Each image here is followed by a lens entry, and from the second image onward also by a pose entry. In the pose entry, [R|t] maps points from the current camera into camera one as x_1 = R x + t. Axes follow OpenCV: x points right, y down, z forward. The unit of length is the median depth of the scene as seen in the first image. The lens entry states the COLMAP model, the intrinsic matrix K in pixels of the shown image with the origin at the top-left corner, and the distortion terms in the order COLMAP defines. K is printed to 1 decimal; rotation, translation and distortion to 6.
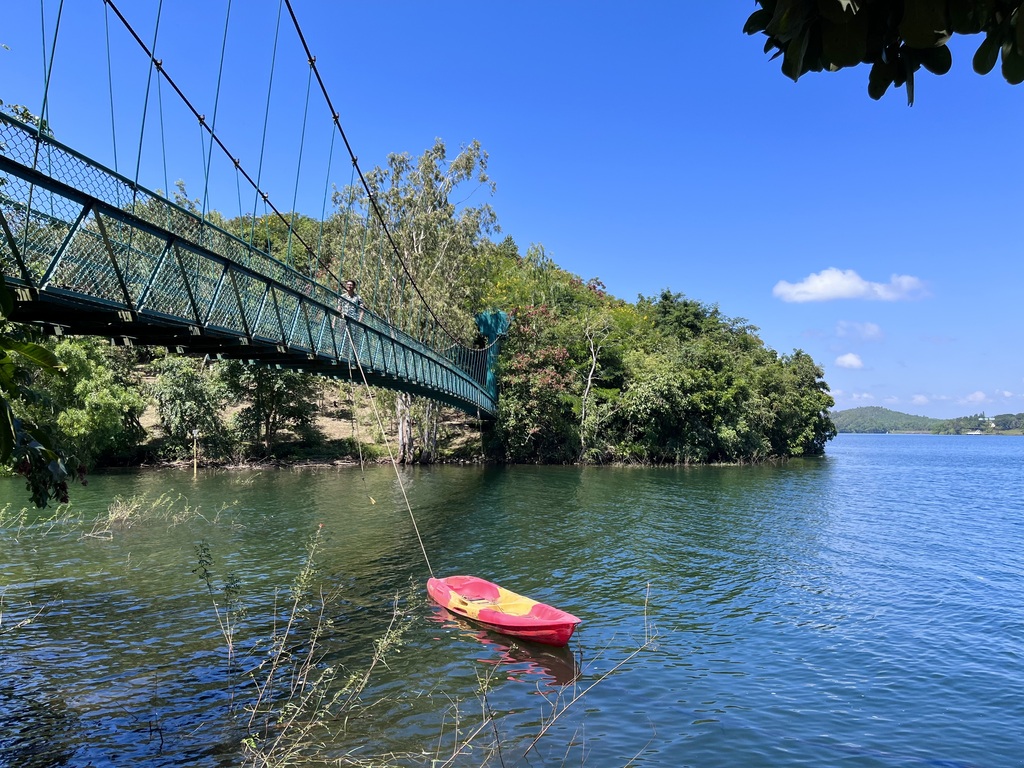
lens RADIAL K [[777.6, 0, 514.2], [0, 777.6, 383.1], [0, 0, 1]] dist [0.000852, 0.000175]
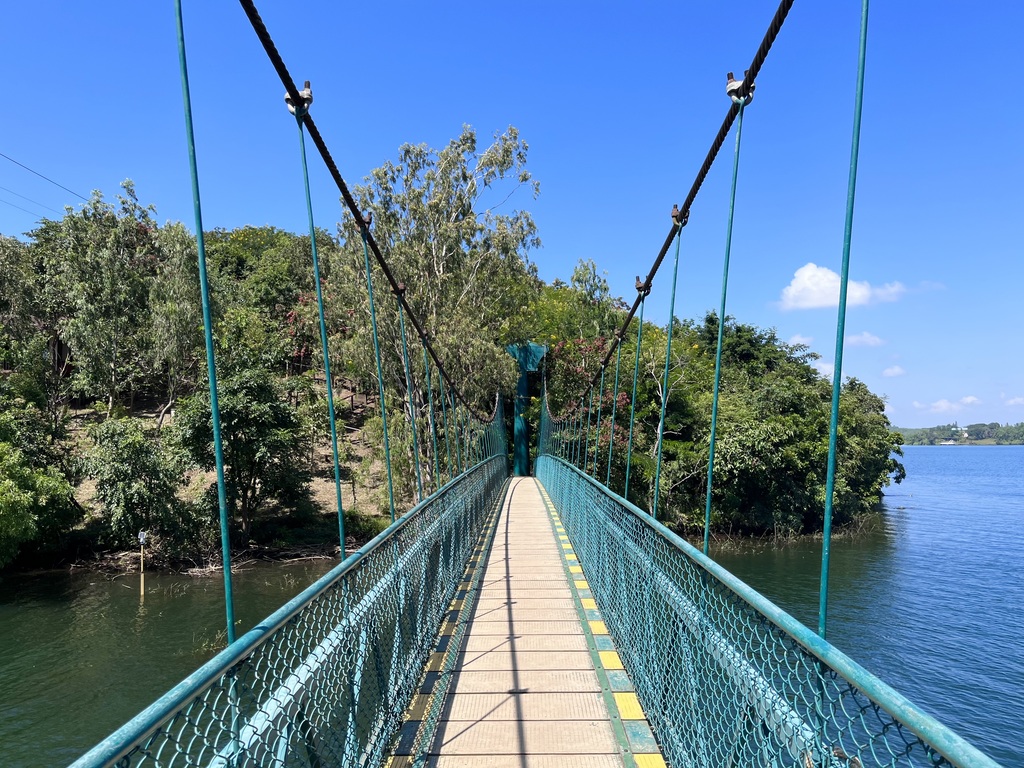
lens RADIAL K [[777.6, 0, 509.9], [0, 777.6, 384.1], [0, 0, 1]] dist [0.000852, 0.000175]
pose [[0.999411, -0.011537, 0.032330, -0.075937], [0.012063, 0.999797, -0.016119, -0.041269], [-0.032138, 0.016499, 0.999347, 0.213689]]
